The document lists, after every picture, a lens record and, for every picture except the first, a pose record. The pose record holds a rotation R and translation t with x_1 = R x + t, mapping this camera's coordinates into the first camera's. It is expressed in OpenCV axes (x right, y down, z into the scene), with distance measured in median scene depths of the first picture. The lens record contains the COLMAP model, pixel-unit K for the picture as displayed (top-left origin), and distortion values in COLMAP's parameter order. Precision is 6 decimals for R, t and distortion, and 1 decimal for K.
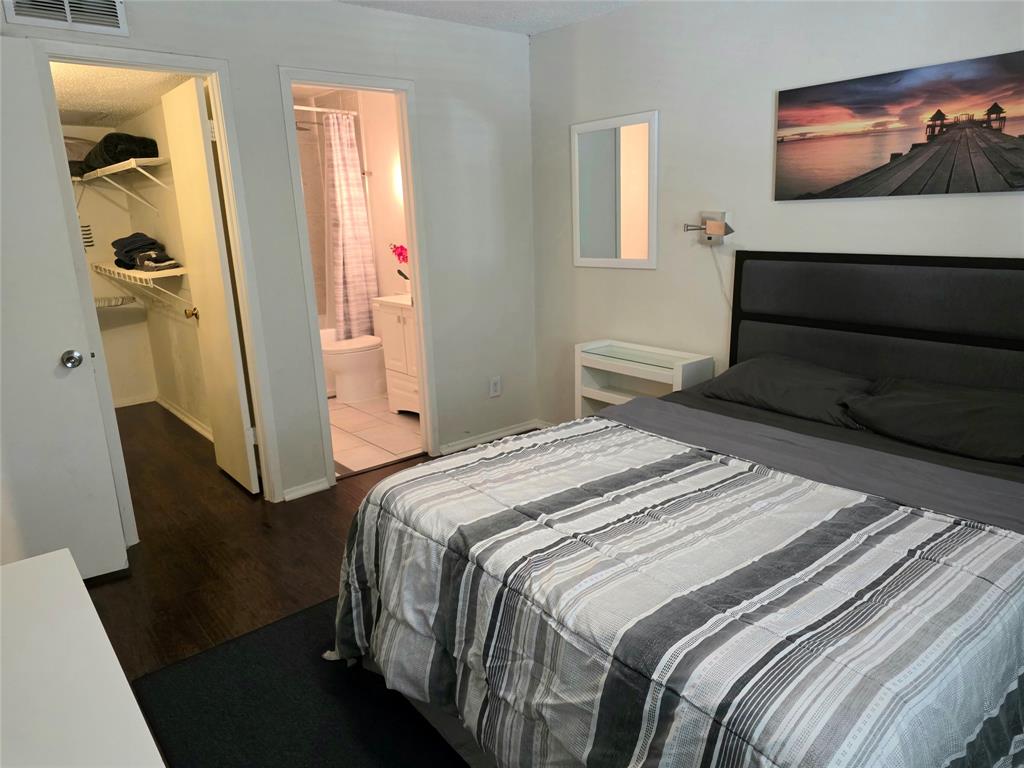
lens RADIAL K [[691.4, 0, 516.8], [0, 691.4, 381.0], [0, 0, 1]] dist [0.064679, -0.054963]
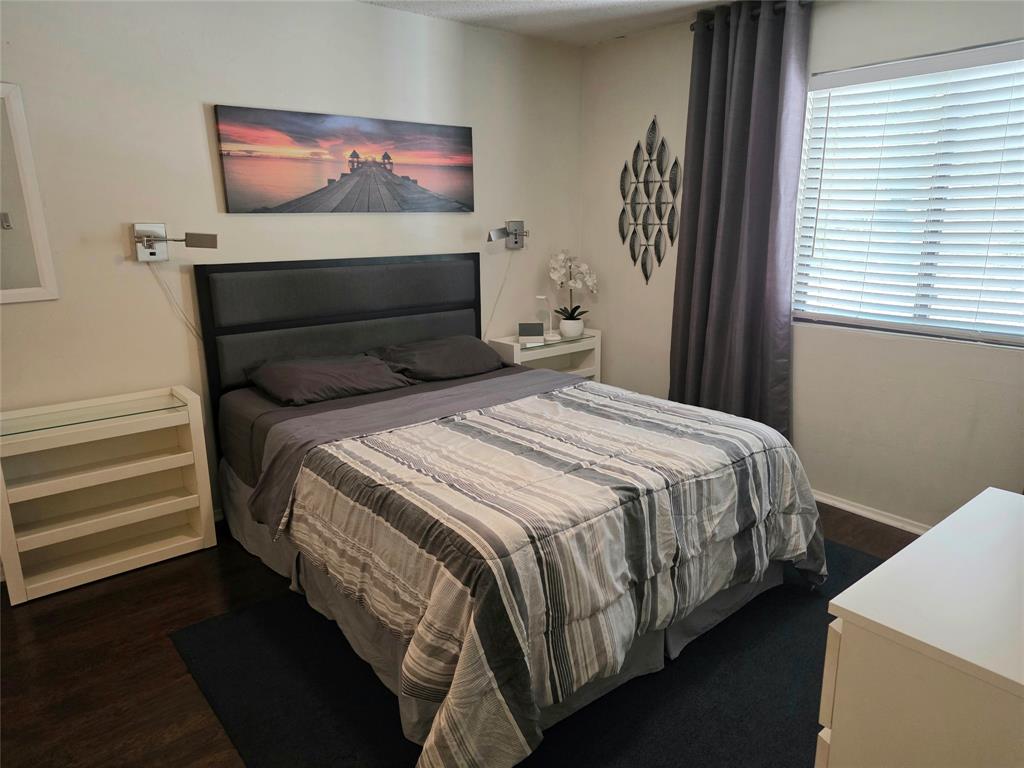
lens RADIAL K [[691.4, 0, 522.8], [0, 691.4, 381.6], [0, 0, 1]] dist [0.064679, -0.054963]
pose [[-0.014905, -0.212685, 0.977007, -0.804529], [0.246226, 0.946245, 0.209744, -0.160838], [-0.969098, 0.243691, 0.038265, 0.725692]]
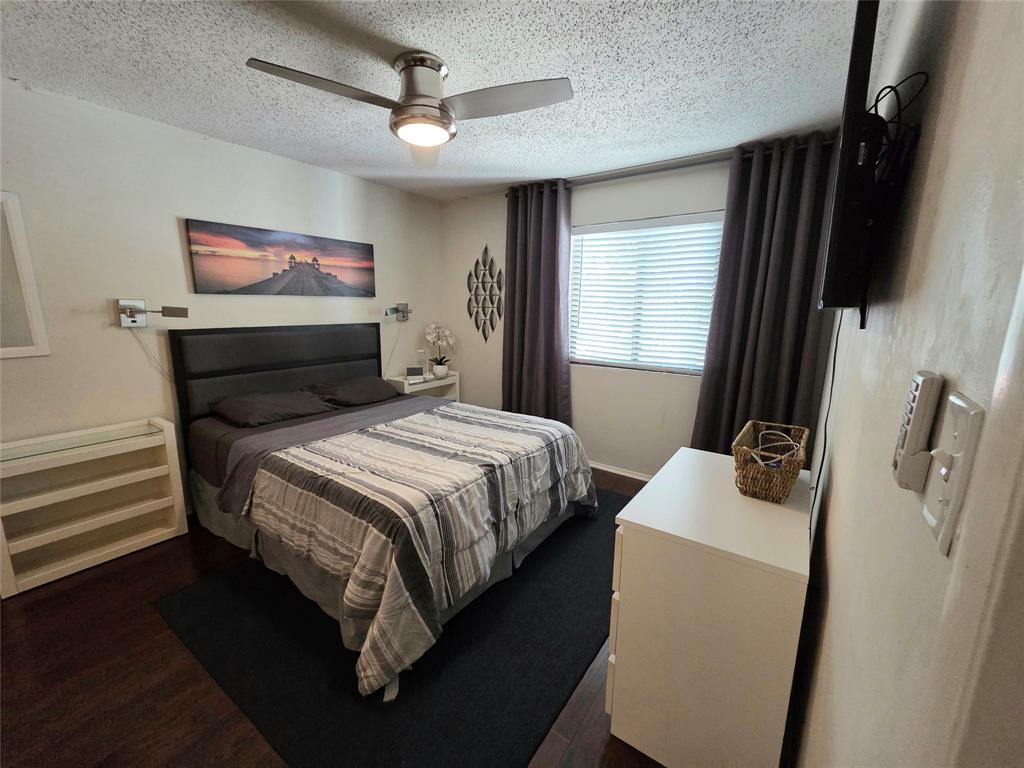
lens RADIAL K [[424.3, 0, 516.1], [0, 424.3, 382.1], [0, 0, 1]] dist [0.001090, -0.001806]
pose [[-0.277171, -0.153230, 0.948524, -0.790379], [0.224103, 0.949663, 0.218900, -0.154044], [-0.934320, 0.273240, -0.228879, 0.758976]]
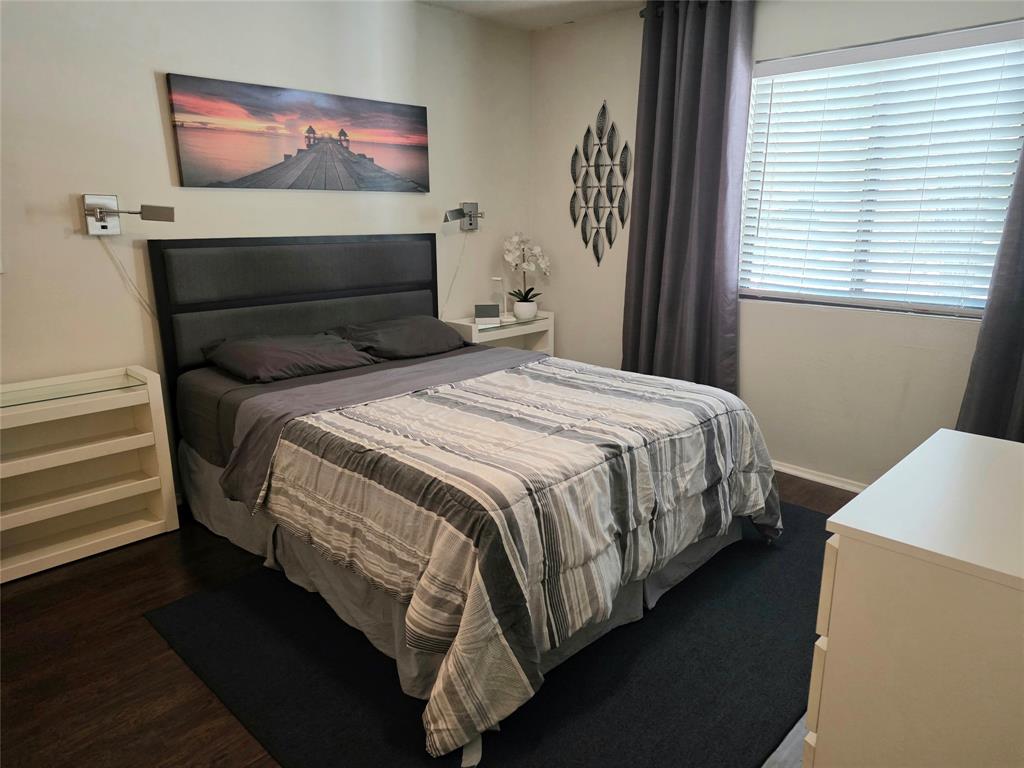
lens RADIAL K [[691.4, 0, 522.8], [0, 691.4, 385.4], [0, 0, 1]] dist [0.064679, -0.054963]
pose [[-0.121943, -0.220255, 0.967790, -0.832965], [0.240240, 0.939523, 0.244093, -0.145300], [-0.963024, 0.262268, -0.061654, 0.804887]]
